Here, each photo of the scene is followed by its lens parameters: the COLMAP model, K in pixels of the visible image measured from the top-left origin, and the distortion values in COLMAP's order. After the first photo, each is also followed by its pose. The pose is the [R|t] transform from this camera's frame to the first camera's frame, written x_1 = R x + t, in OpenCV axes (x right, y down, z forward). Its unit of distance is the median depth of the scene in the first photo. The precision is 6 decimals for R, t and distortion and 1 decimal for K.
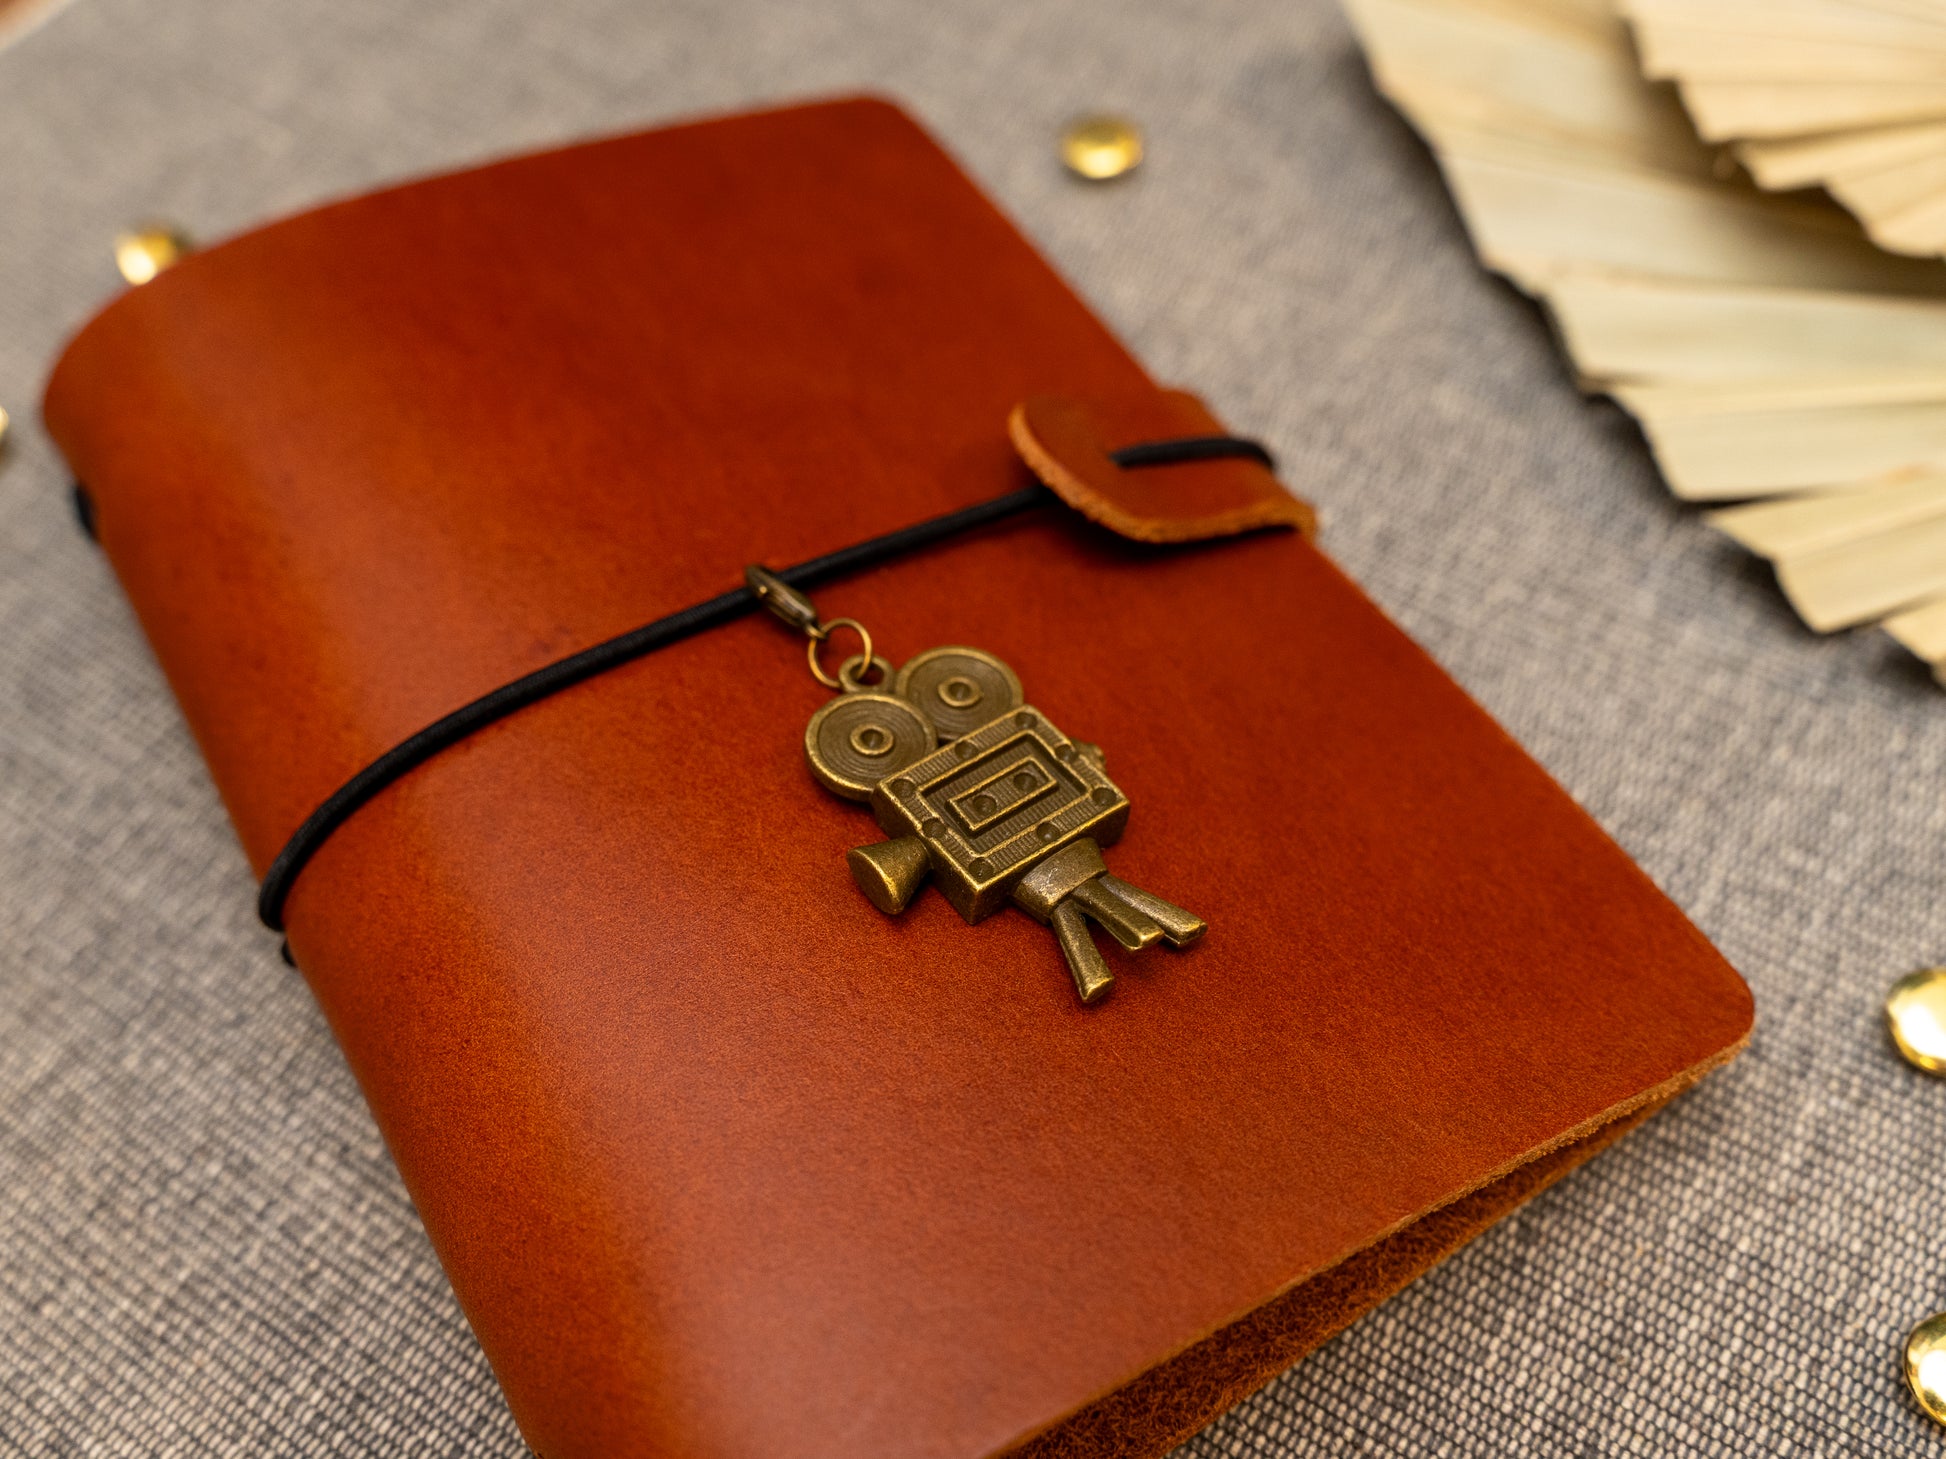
lens RADIAL K [[2130.4, 0, 992.9], [0, 2130.4, 726.5], [0, 0, 1]] dist [0.007148, 0.000000]
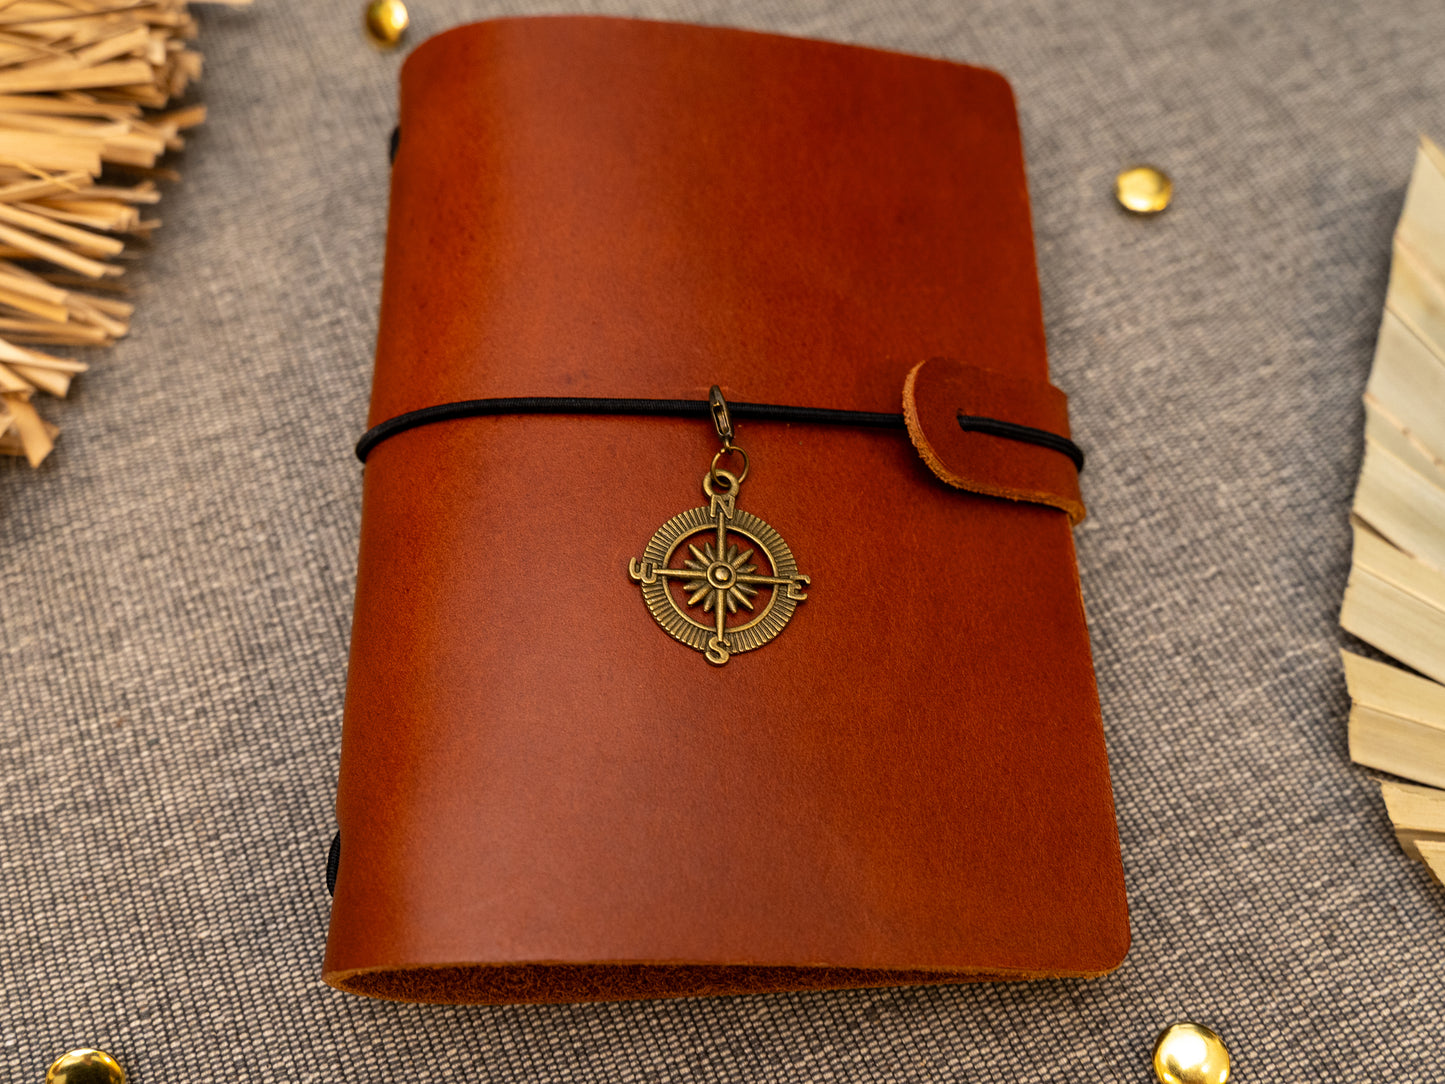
lens RADIAL K [[1582.0, 0, 717.3], [0, 1582.0, 544.4], [0, 0, 1]] dist [0.007148, 0.000000]
pose [[0.833328, 0.519899, -0.187801, 0.195947], [-0.473085, 0.846500, 0.244189, -0.292922], [0.285927, -0.114643, 0.951369, -0.114847]]
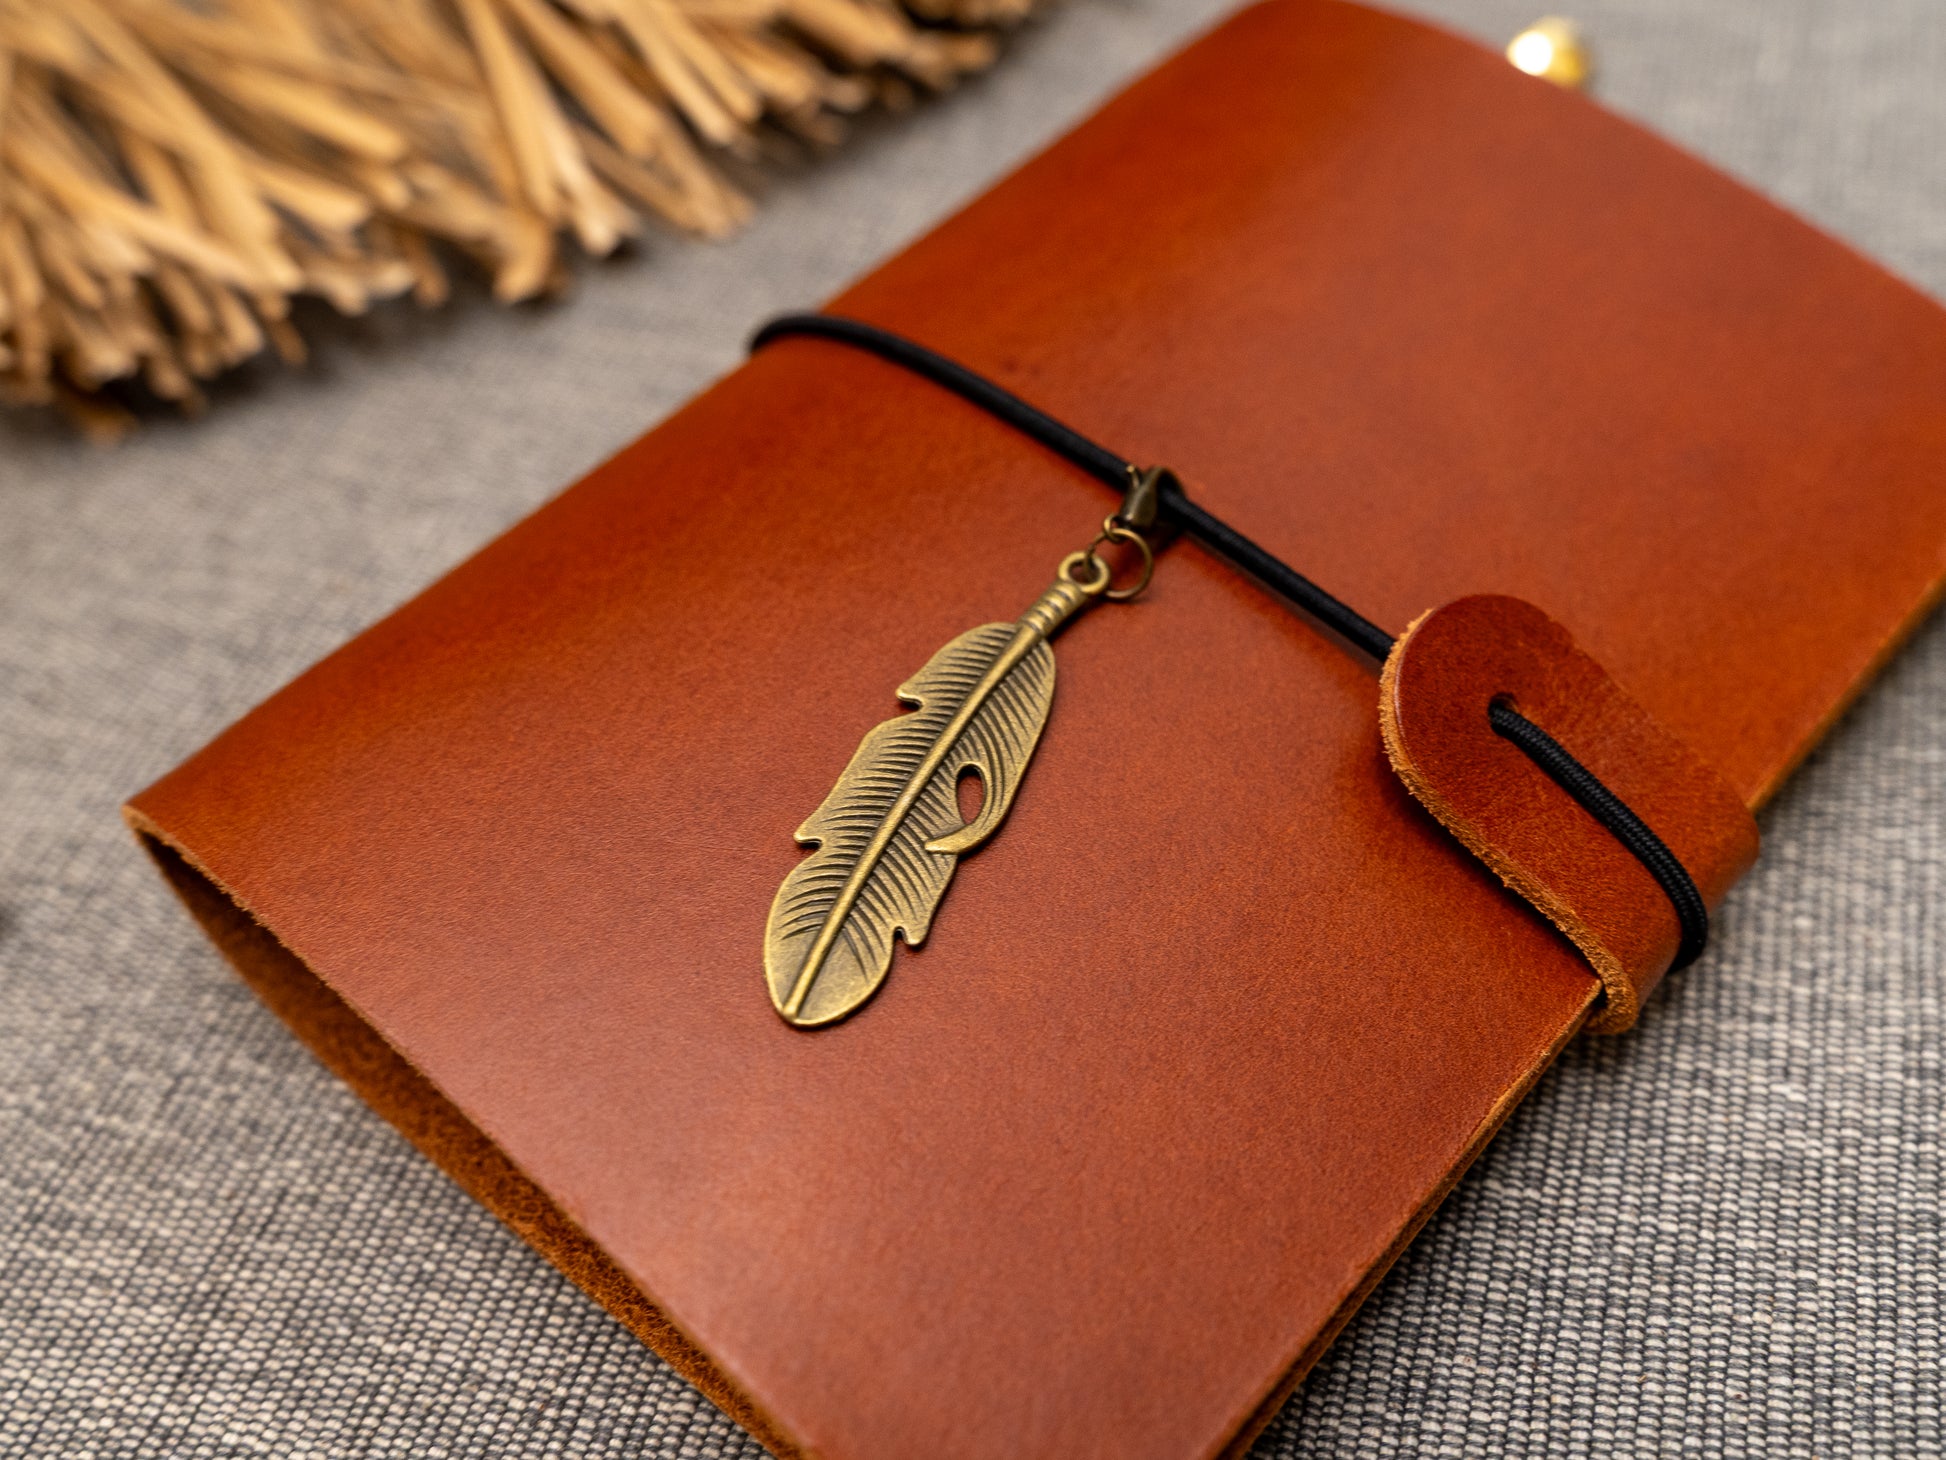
lens RADIAL K [[2130.4, 0, 979.1], [0, 2130.4, 698.6], [0, 0, 1]] dist [0.007148, 0.000000]
pose [[0.289538, 0.732771, -0.615804, 0.551516], [-0.724431, 0.588257, 0.359380, -0.308483], [0.625594, 0.342053, 0.701165, 0.333102]]
